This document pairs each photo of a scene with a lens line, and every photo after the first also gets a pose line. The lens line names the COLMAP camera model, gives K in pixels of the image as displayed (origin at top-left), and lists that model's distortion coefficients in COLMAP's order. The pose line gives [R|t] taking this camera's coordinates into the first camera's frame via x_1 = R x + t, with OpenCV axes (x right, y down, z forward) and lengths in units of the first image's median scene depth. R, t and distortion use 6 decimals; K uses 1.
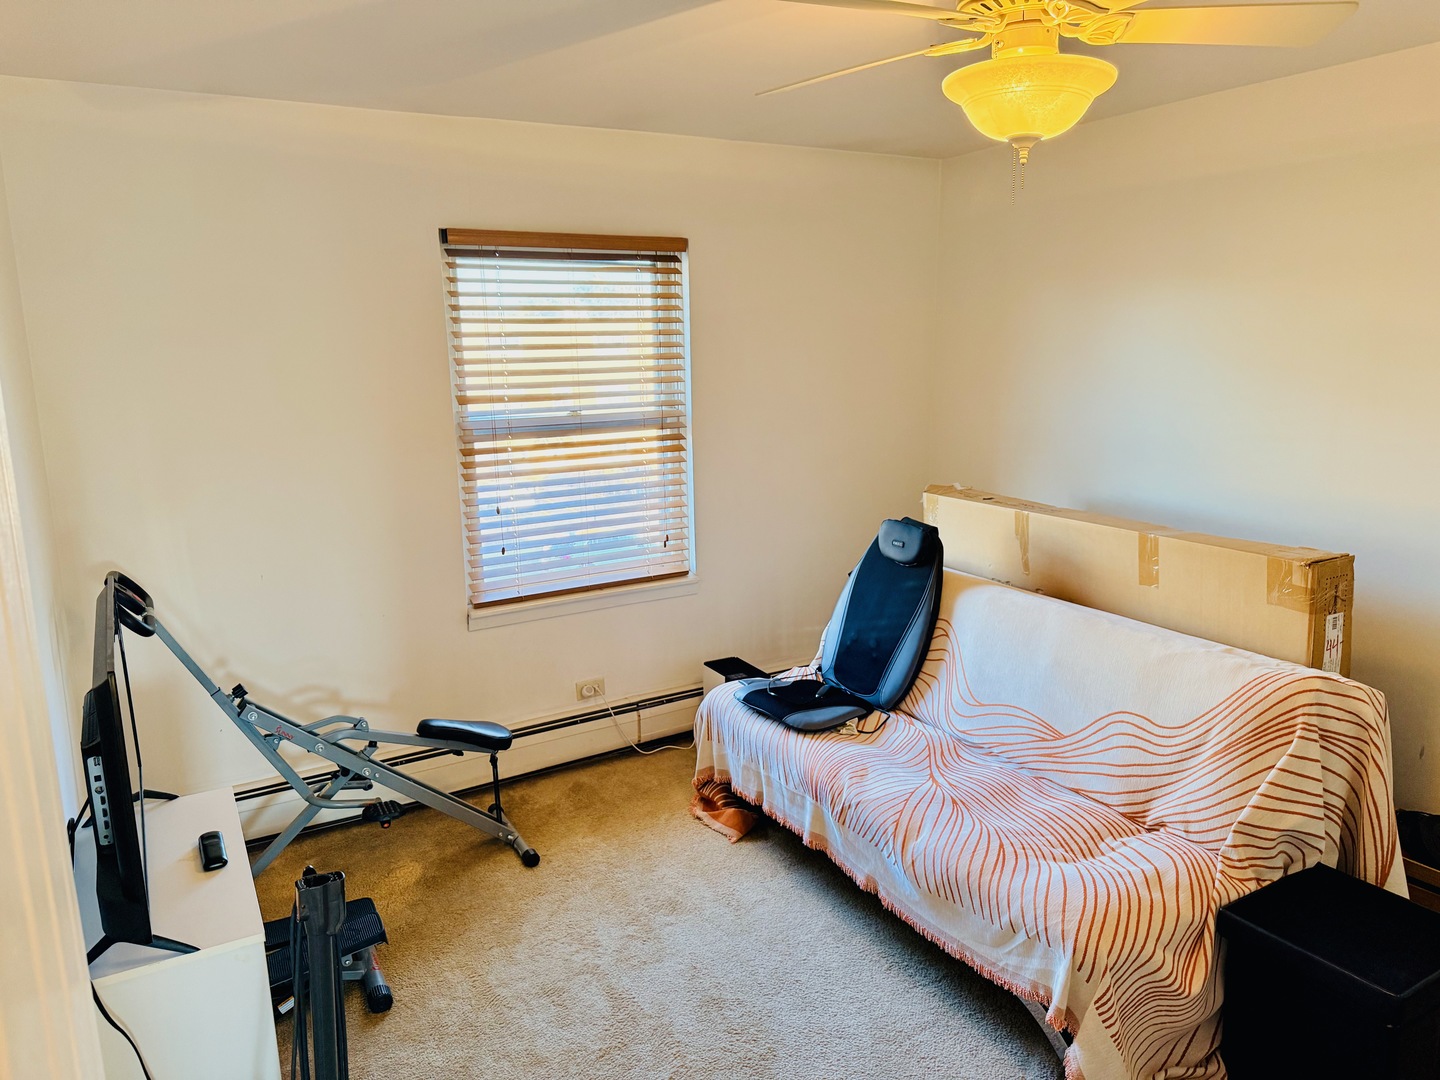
lens RADIAL K [[1012.3, 0, 717.0], [0, 1012.3, 535.8], [0, 0, 1]] dist [0.160030, -0.285149]
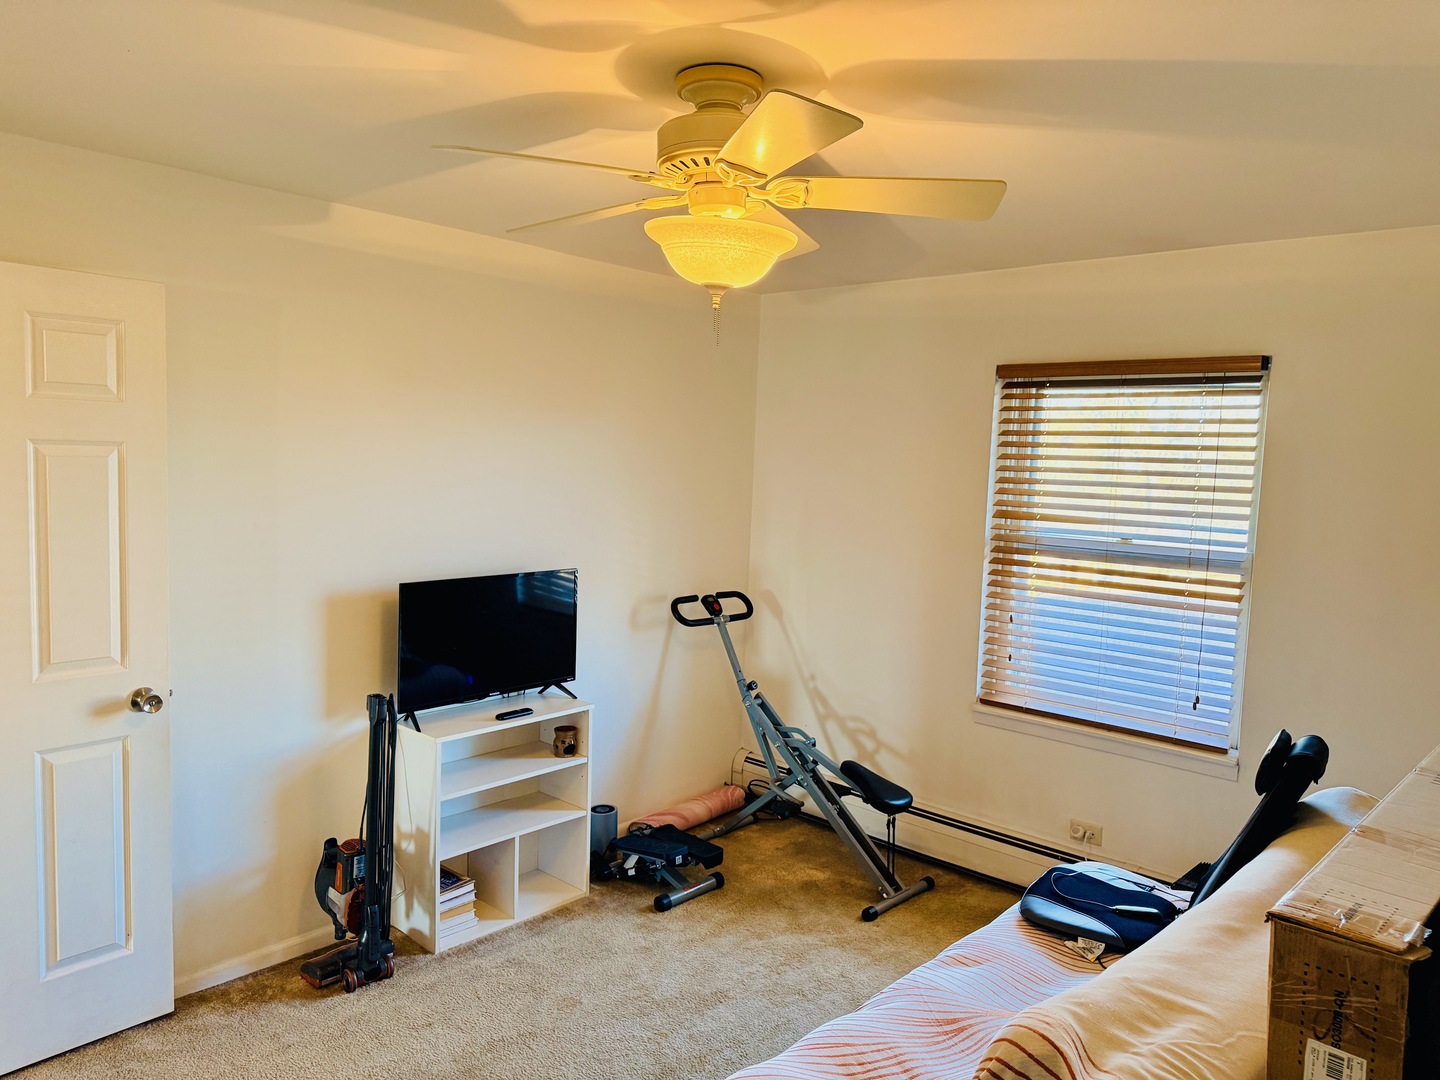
lens RADIAL K [[1012.3, 0, 717.0], [0, 1012.3, 535.8], [0, 0, 1]] dist [0.160030, -0.285149]
pose [[0.308989, 0.108882, -0.944813, 0.688811], [-0.221449, 0.974357, 0.039865, -0.083803], [0.924925, 0.196910, 0.325177, 0.350990]]
